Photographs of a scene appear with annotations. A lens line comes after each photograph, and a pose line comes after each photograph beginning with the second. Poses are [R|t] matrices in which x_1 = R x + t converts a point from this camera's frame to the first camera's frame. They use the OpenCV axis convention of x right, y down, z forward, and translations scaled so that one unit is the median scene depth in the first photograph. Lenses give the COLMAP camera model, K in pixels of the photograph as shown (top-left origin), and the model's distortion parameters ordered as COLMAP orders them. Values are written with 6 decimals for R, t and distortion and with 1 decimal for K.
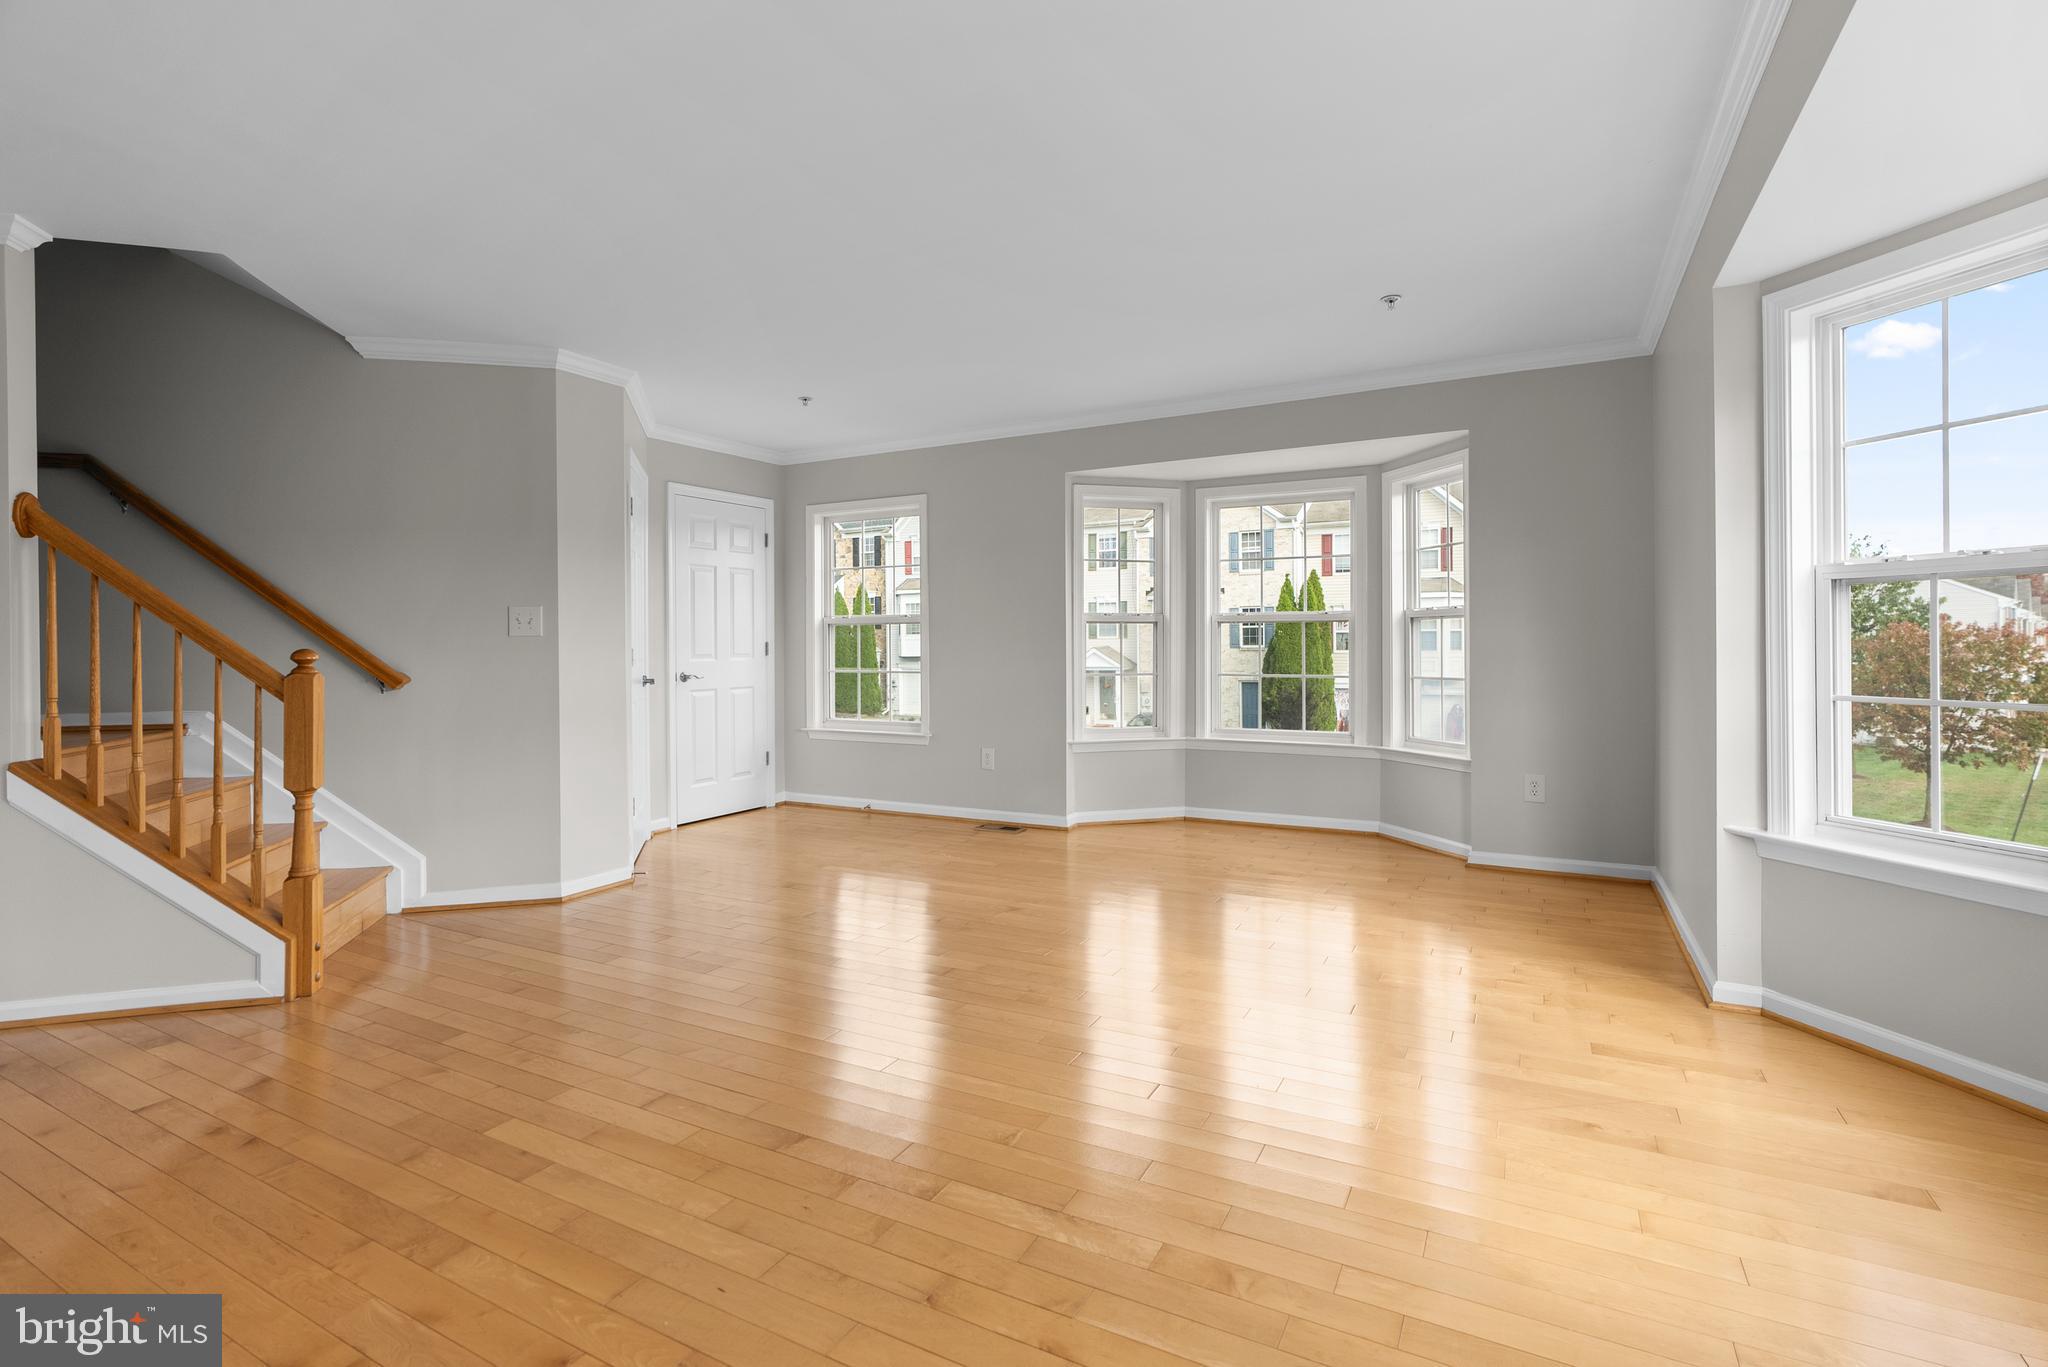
lens RADIAL K [[942.0, 0, 1023.8], [0, 942.0, 641.1], [0, 0, 1]] dist [-0.002874, -0.000185]
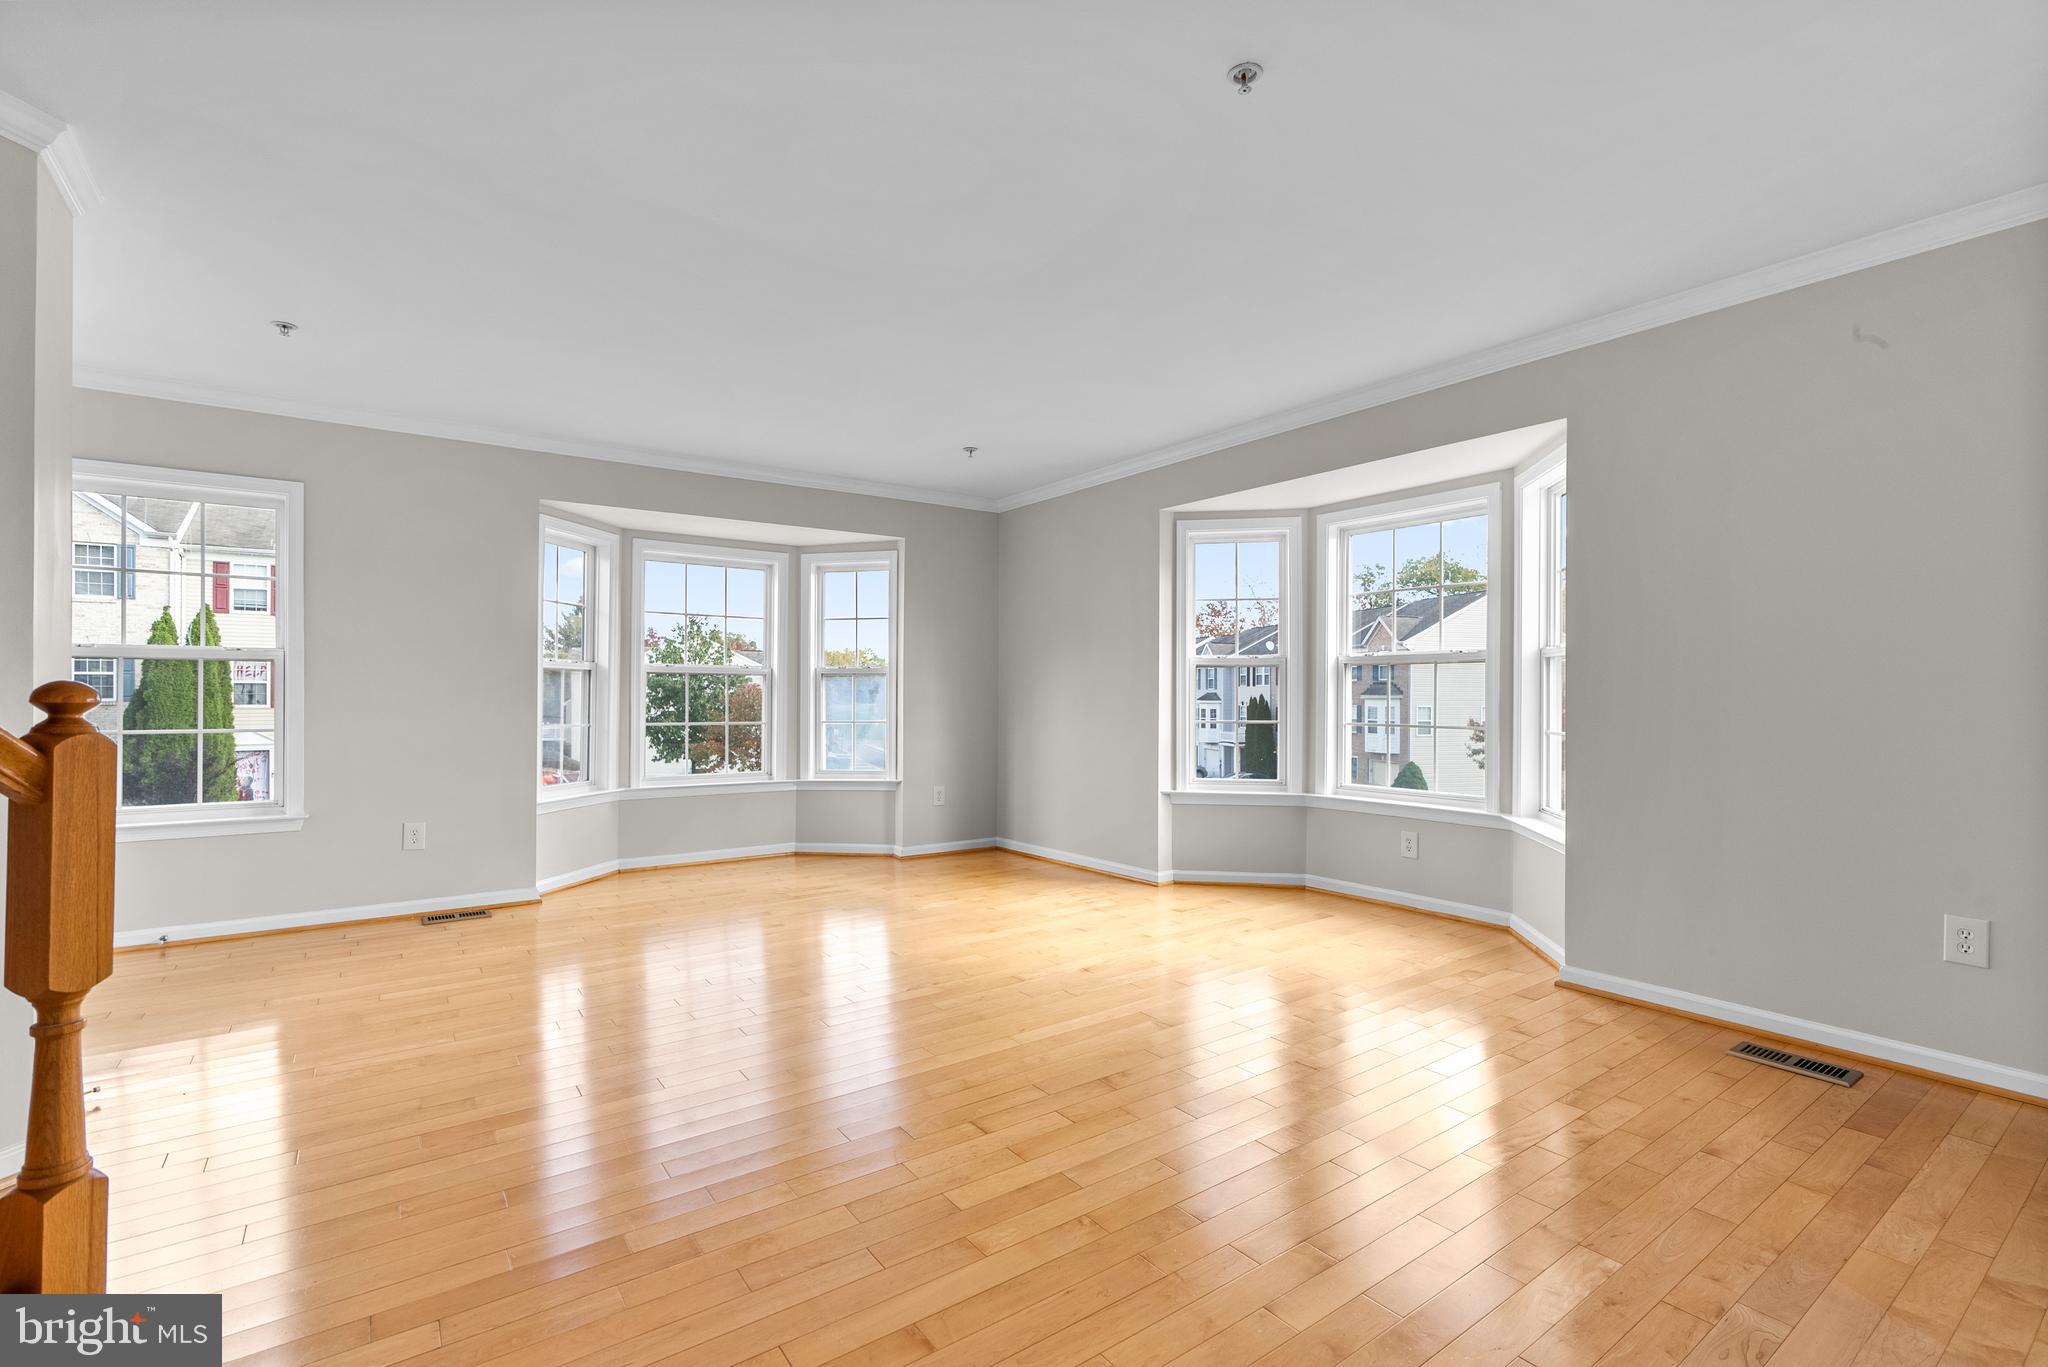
lens RADIAL K [[921.1, 0, 1024.0], [0, 921.1, 683.5], [0, 0, 1]] dist [-0.003485, 0.000191]
pose [[0.437046, 0.019910, 0.899219, -0.533078], [-0.006907, 0.999800, -0.018780, 0.008343], [-0.899412, 0.001997, 0.437096, 0.212594]]
